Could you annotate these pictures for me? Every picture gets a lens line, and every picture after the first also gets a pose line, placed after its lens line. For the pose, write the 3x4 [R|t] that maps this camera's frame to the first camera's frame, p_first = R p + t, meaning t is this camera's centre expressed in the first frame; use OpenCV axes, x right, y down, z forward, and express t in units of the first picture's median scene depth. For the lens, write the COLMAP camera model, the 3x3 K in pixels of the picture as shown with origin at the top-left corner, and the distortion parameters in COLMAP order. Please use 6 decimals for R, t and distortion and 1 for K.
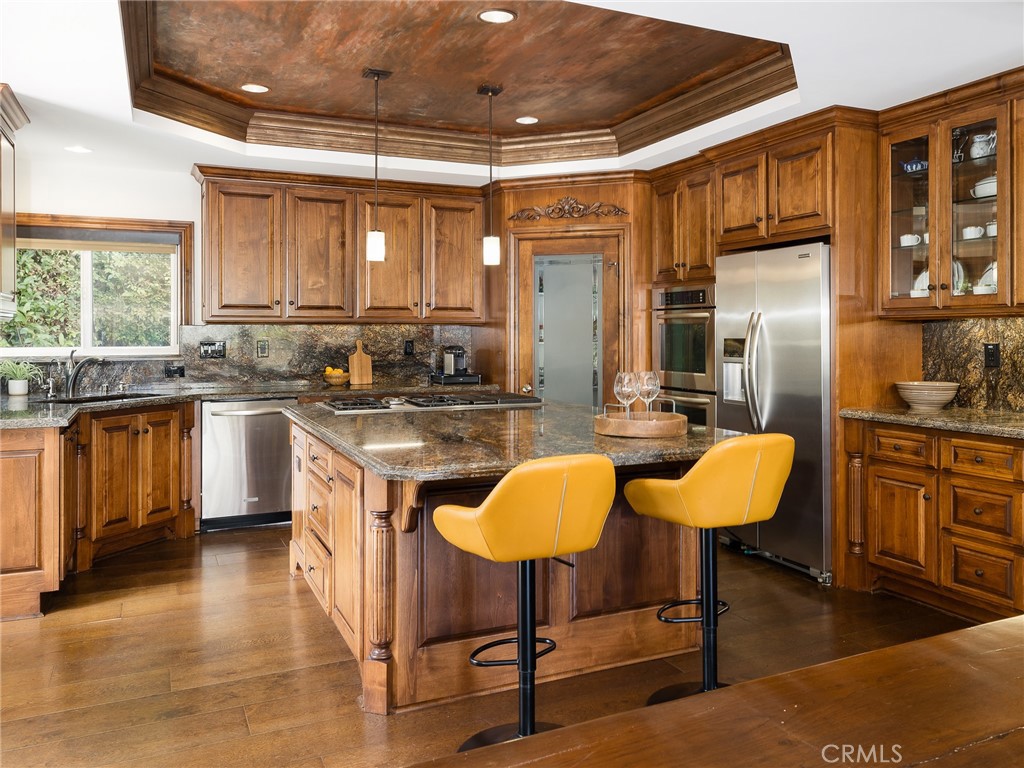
lens RADIAL K [[901.2, 0, 654.0], [0, 901.2, 338.5], [0, 0, 1]] dist [-0.010367, -0.006040]
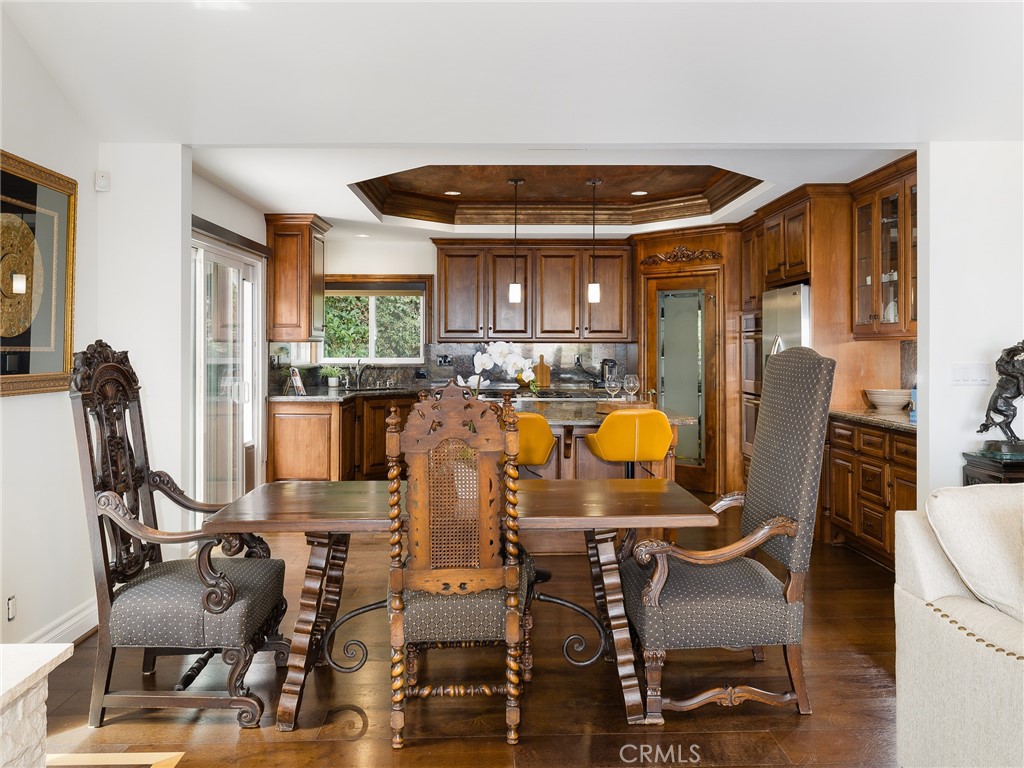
lens RADIAL K [[1036.5, 0, 567.8], [0, 1036.5, 355.4], [0, 0, 1]] dist [-0.065071, -0.032078]
pose [[0.894759, 0.006178, -0.446507, 0.453102], [-0.005709, 0.999981, 0.002396, -0.000885], [0.446513, 0.000405, 0.894777, -0.436771]]
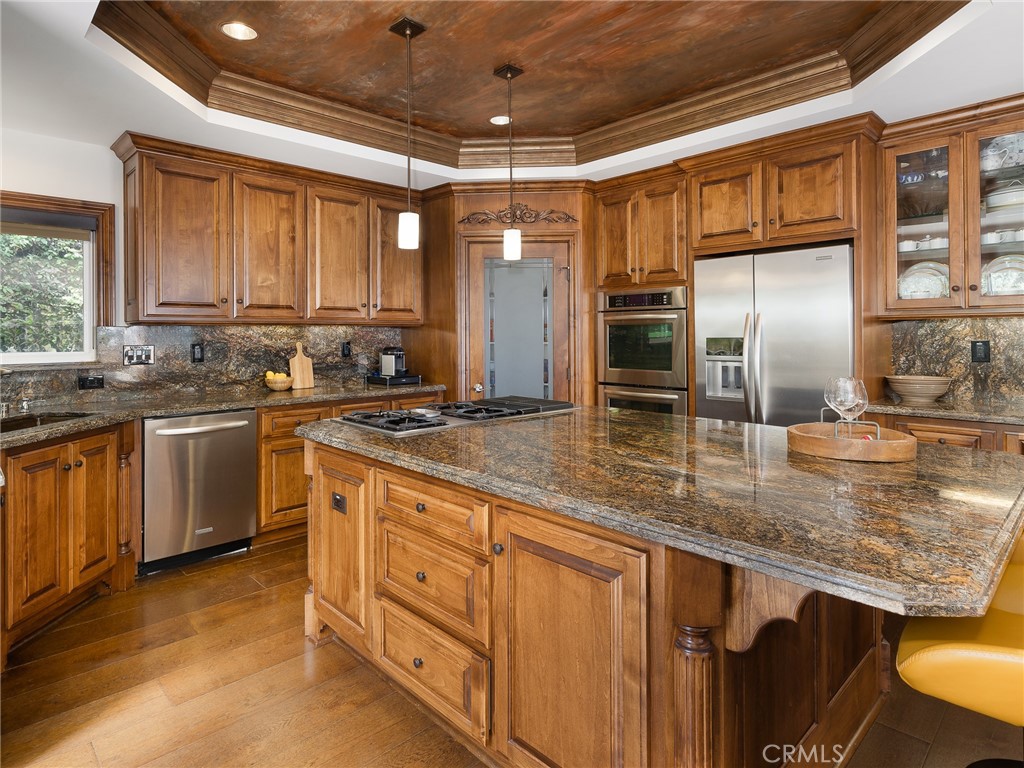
lens RADIAL K [[604.3, 0, 535.4], [0, 604.3, 336.0], [0, 0, 1]] dist [-0.002505, -0.001994]
pose [[0.963556, -0.005596, 0.267448, -0.279930], [0.006587, 0.999974, -0.002807, -0.001515], [-0.267426, 0.004466, 0.963568, 0.342199]]
